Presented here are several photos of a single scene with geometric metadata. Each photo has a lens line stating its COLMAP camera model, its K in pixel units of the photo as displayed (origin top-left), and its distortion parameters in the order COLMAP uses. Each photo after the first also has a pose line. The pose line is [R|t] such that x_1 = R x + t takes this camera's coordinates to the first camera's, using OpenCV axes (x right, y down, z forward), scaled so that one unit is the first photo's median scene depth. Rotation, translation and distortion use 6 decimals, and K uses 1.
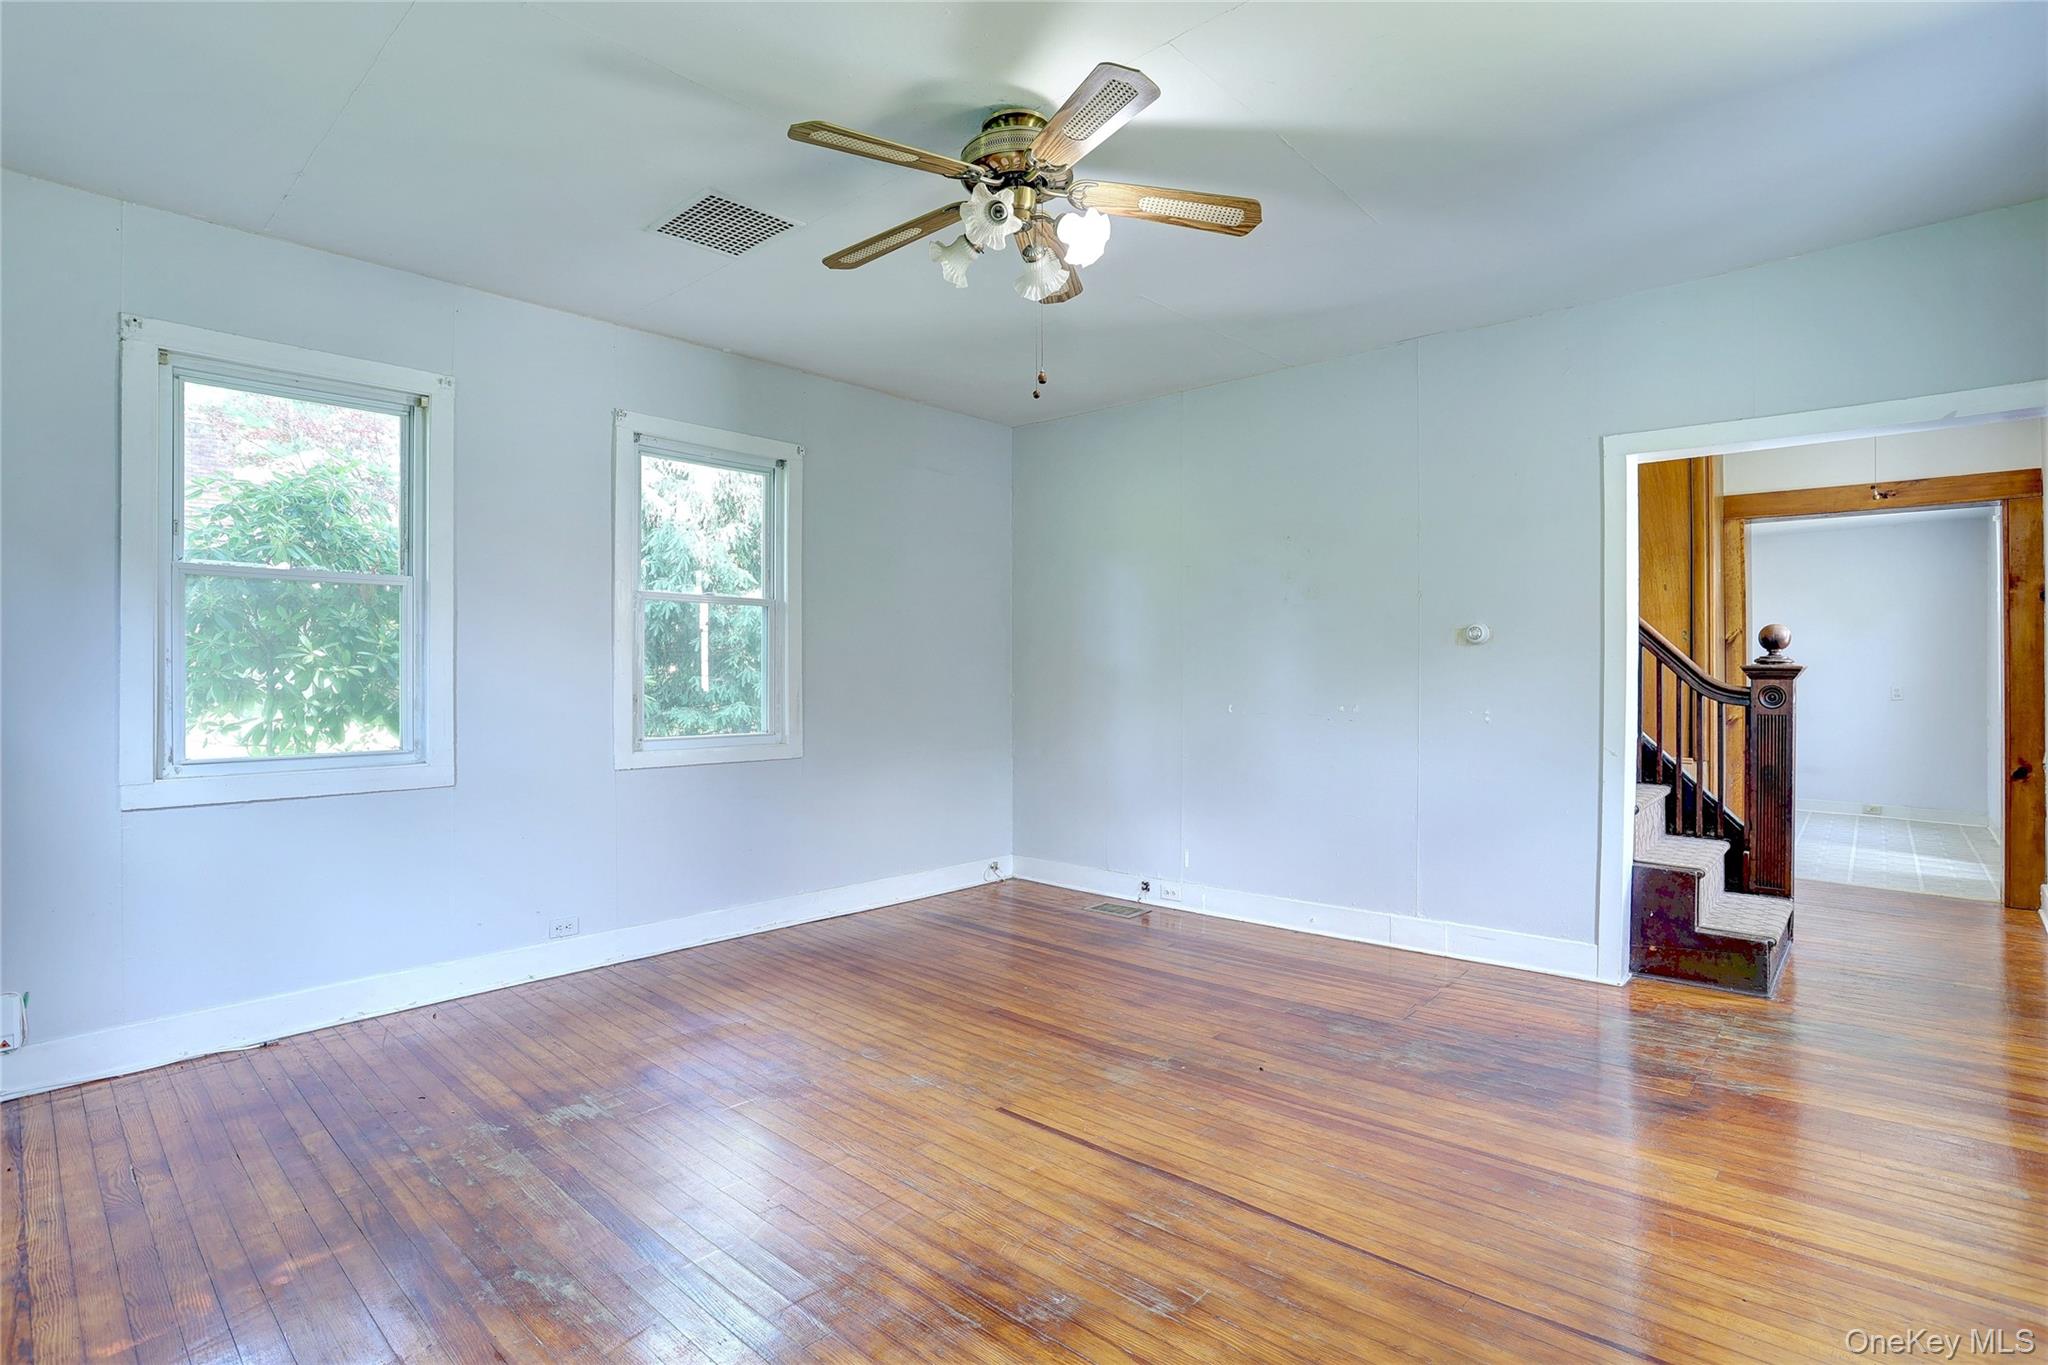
lens RADIAL K [[991.9, 0, 1006.2], [0, 991.9, 676.0], [0, 0, 1]] dist [-0.061005, 0.012434]
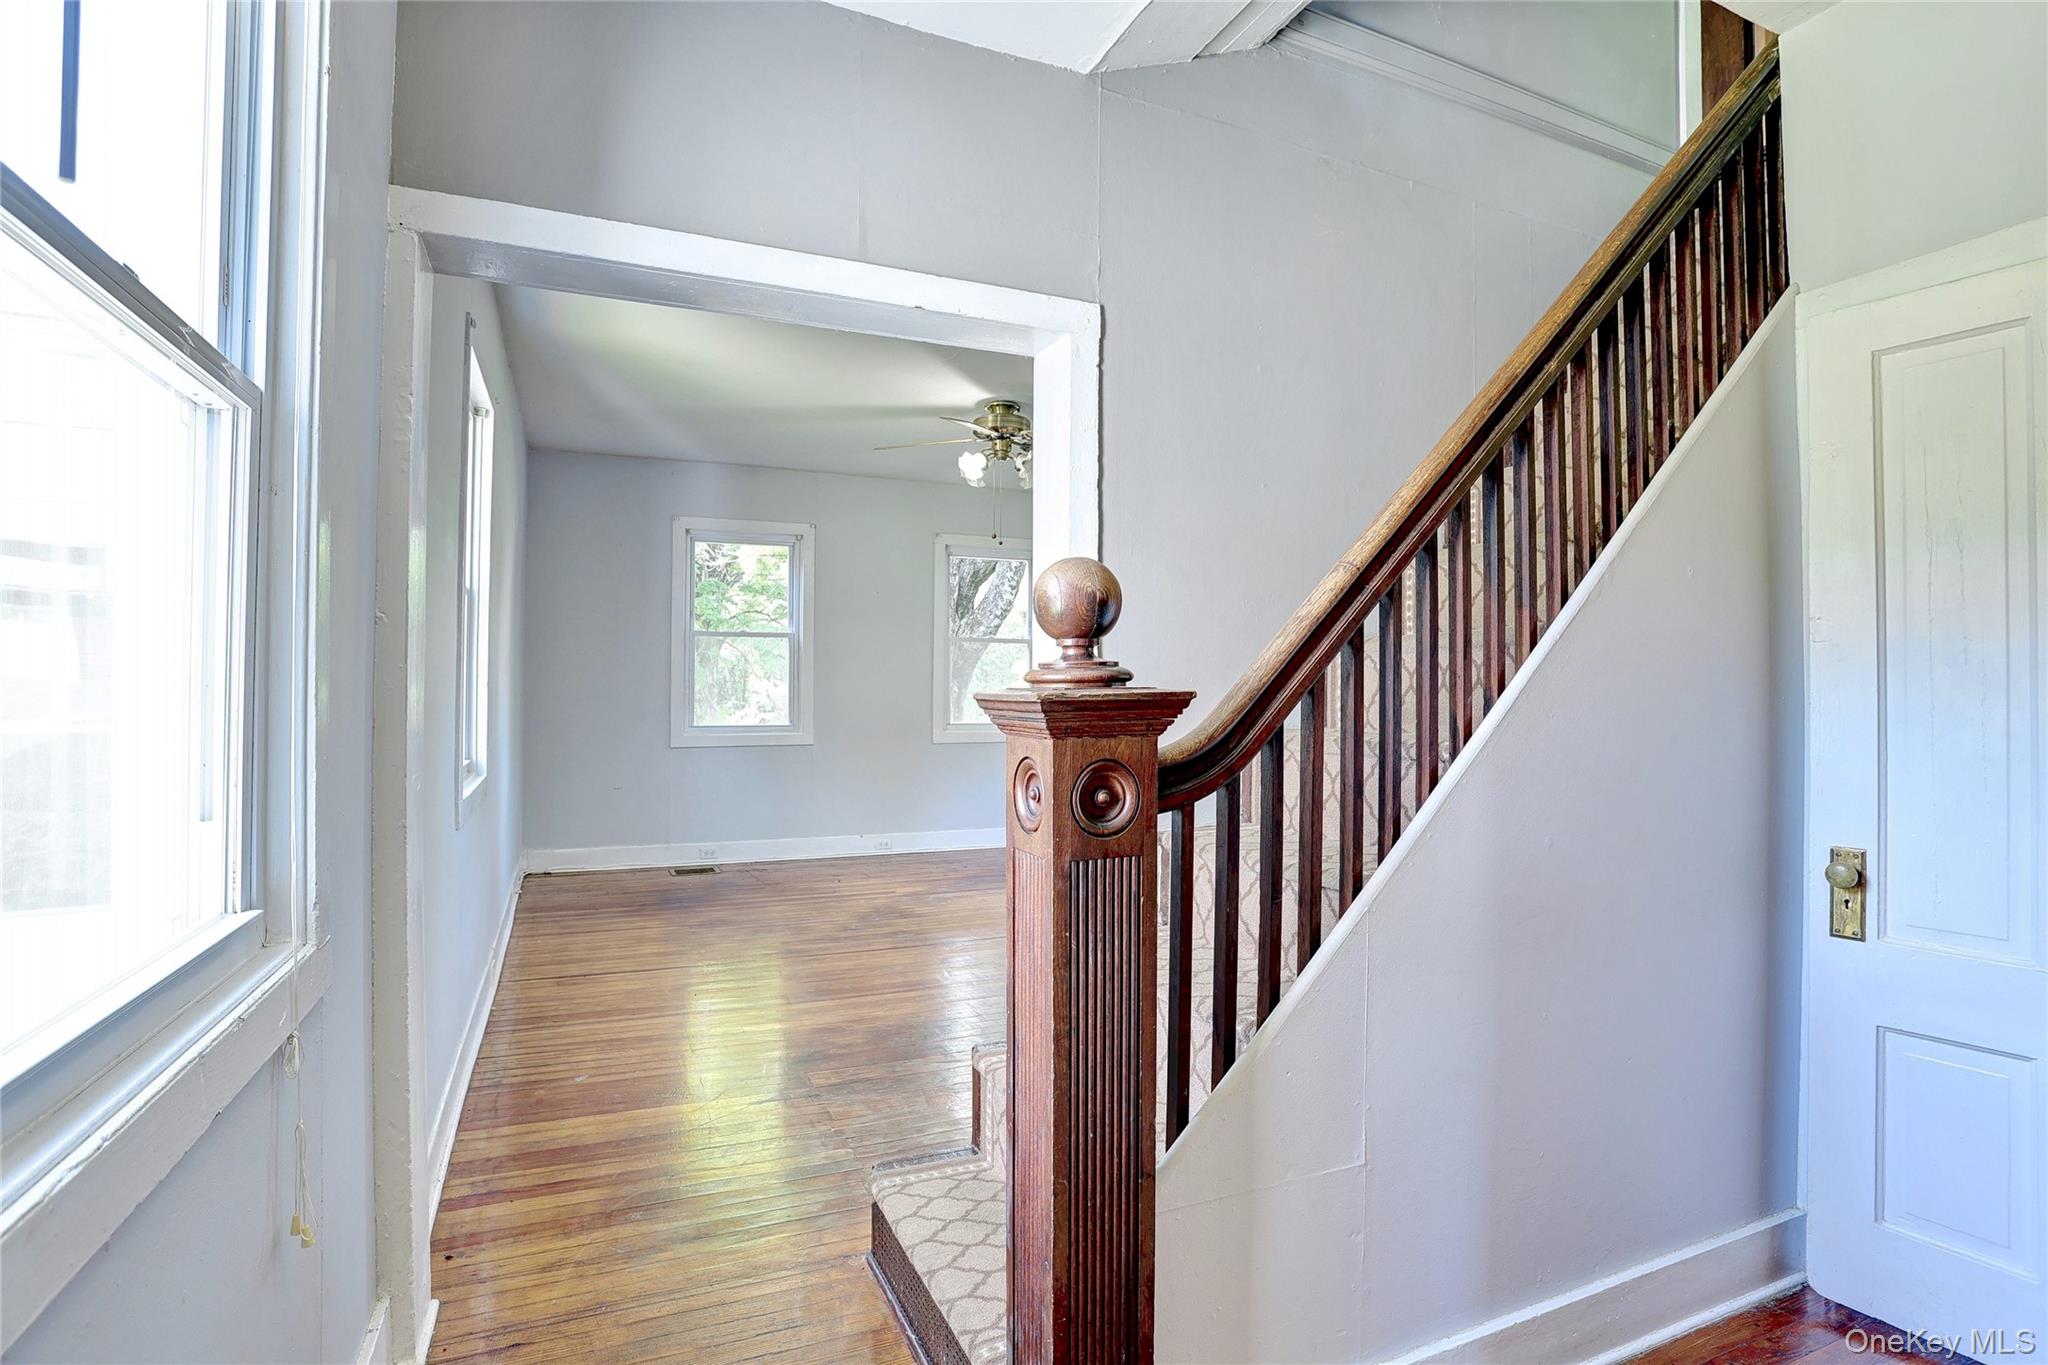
lens RADIAL K [[991.9, 0, 1009.0], [0, 991.9, 680.0], [0, 0, 1]] dist [-0.061005, 0.012434]
pose [[-0.398457, -0.000017, -0.917187, 1.493867], [-0.007218, 0.999969, 0.003117, -0.021872], [0.917158, 0.007862, -0.398445, 1.490119]]
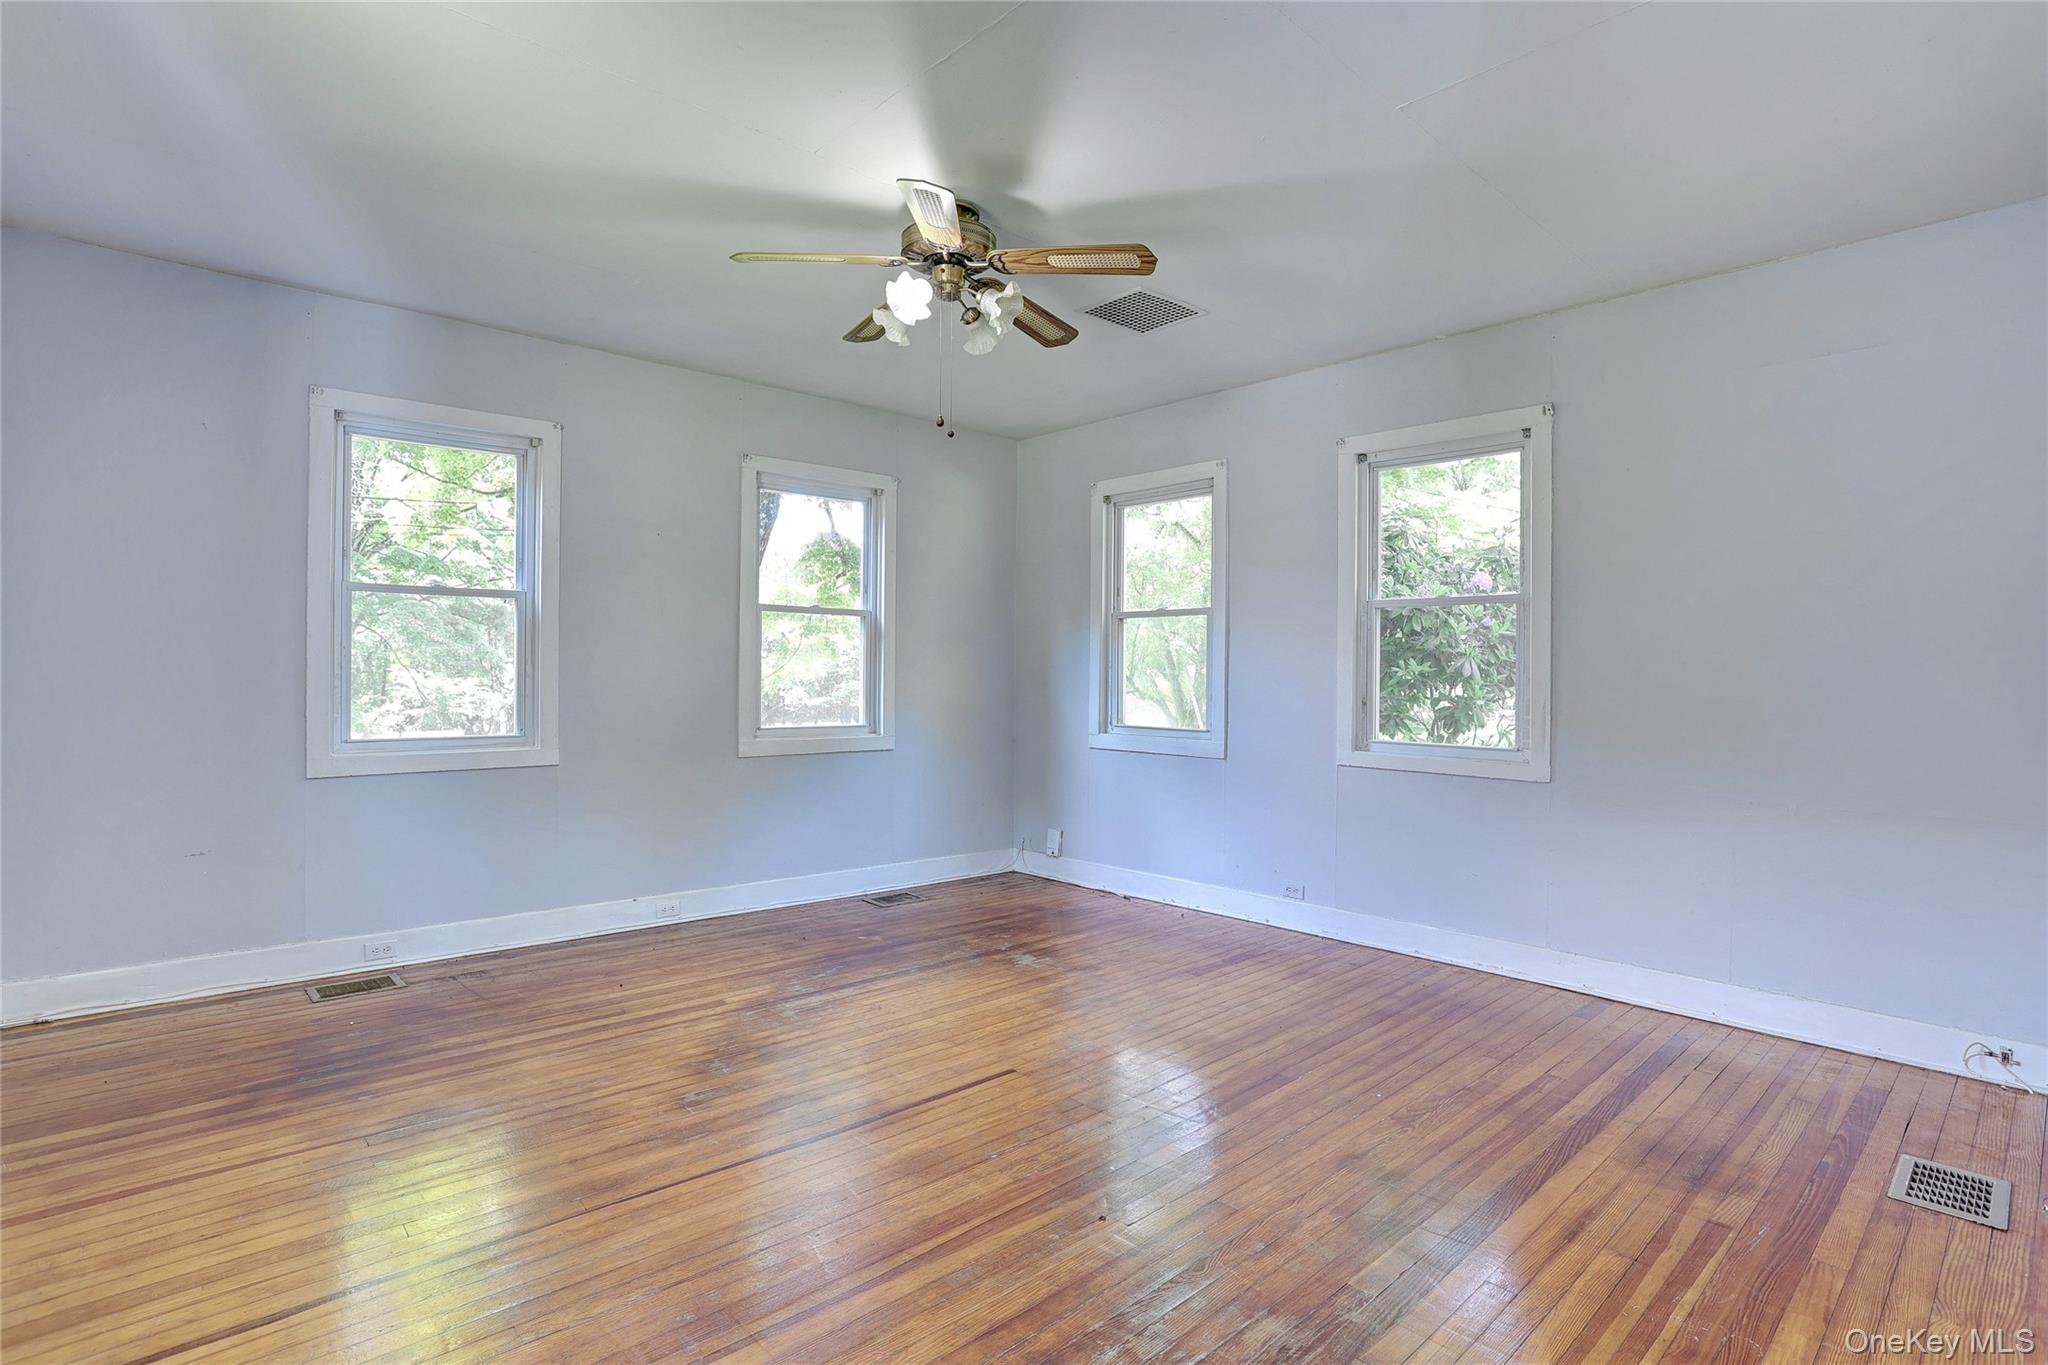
lens RADIAL K [[991.9, 0, 1040.1], [0, 991.9, 677.1], [0, 0, 1]] dist [-0.061005, 0.012434]
pose [[-0.074572, 0.005017, -0.997203, 0.999970], [-0.010161, 0.999932, 0.005791, -0.008520], [0.997164, 0.010564, -0.074516, 1.012905]]
